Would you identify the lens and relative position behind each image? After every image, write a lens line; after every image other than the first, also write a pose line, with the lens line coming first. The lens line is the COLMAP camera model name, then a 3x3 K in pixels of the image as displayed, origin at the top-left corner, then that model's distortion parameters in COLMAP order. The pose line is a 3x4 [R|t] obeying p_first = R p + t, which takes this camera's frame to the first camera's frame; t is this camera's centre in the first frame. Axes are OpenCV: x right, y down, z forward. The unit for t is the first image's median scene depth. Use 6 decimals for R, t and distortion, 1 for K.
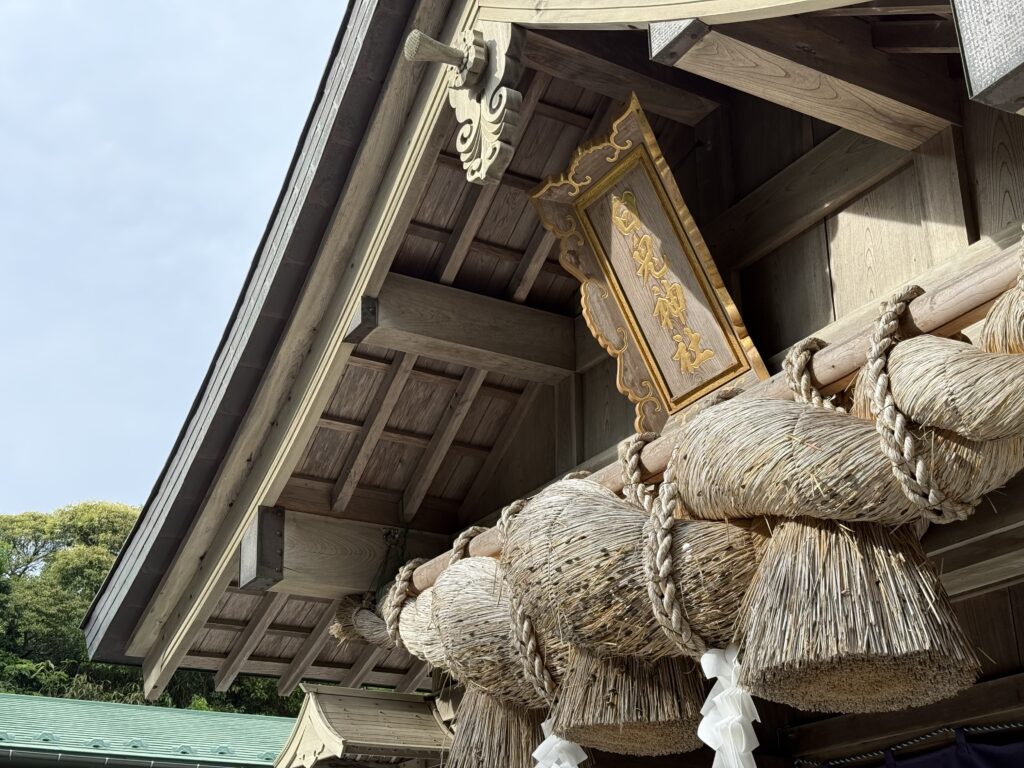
lens RADIAL K [[1390.6, 0, 509.5], [0, 1390.6, 380.2], [0, 0, 1]] dist [0.103551, -0.013905]
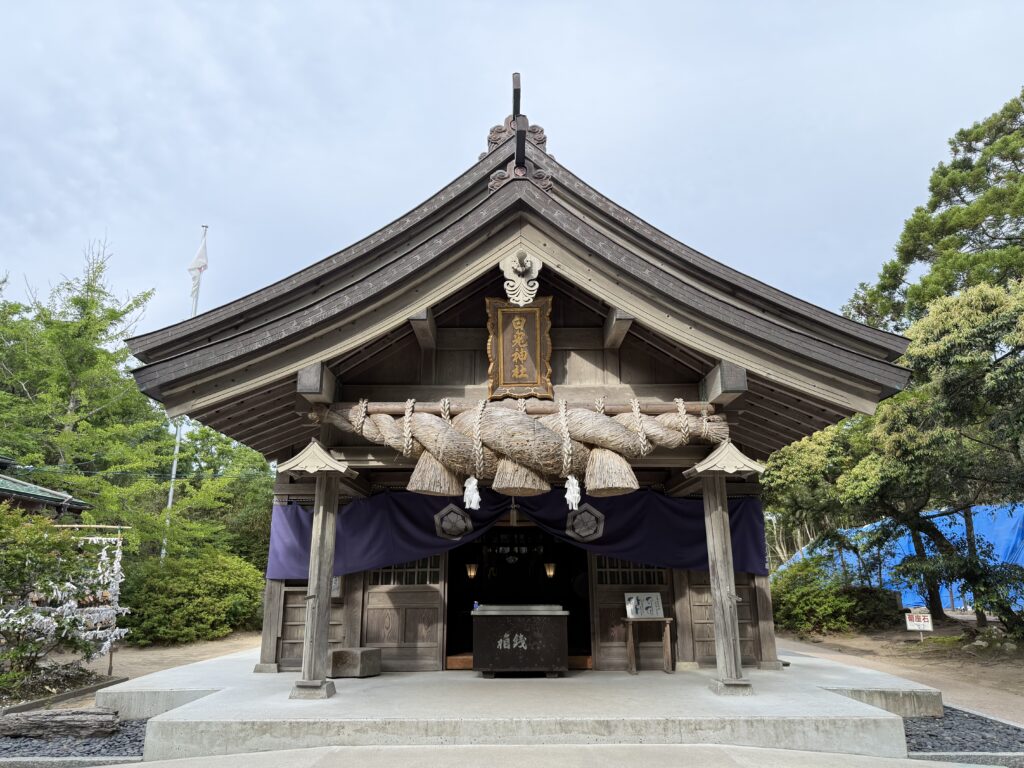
lens RADIAL K [[716.7, 0, 512.0], [0, 716.7, 384.0], [0, 0, 1]] dist [0.086300, -0.134691]
pose [[0.501507, 0.233874, 0.832942, -1.164584], [-0.352413, 0.934497, -0.050204, 0.086362], [-0.790124, -0.268362, 0.551077, 0.102264]]
